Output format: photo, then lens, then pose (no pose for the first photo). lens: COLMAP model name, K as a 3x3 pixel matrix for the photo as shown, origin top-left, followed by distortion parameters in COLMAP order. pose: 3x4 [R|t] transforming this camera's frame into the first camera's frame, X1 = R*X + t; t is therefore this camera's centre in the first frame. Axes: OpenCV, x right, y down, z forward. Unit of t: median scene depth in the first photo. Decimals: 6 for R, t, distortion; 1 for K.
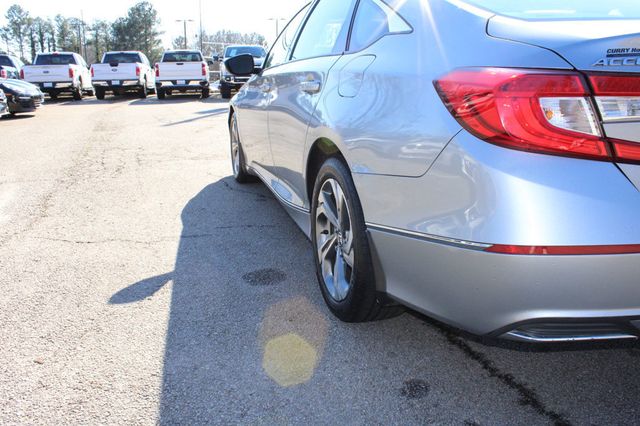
lens RADIAL K [[541.8, 0, 320.0], [0, 541.8, 213.0], [0, 0, 1]] dist [-0.161489, 0.159085]
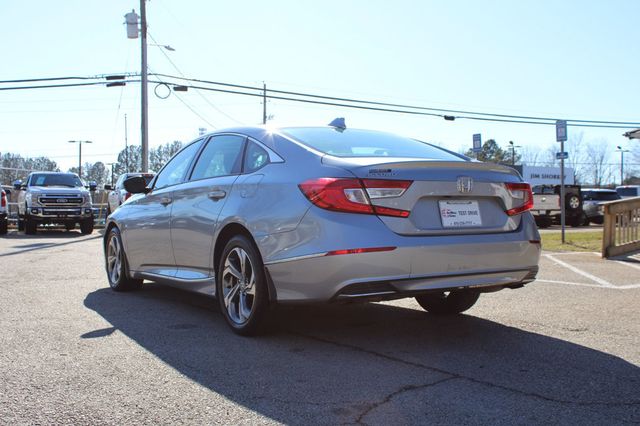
lens RADIAL K [[879.5, 0, 320.0], [0, 879.5, 213.0], [0, 0, 1]] dist [-0.400250, -0.001081]
pose [[0.965406, 0.010604, 0.260535, -0.418614], [0.057895, 0.965516, -0.253824, 0.512722], [-0.254242, 0.260127, 0.931502, -1.530852]]
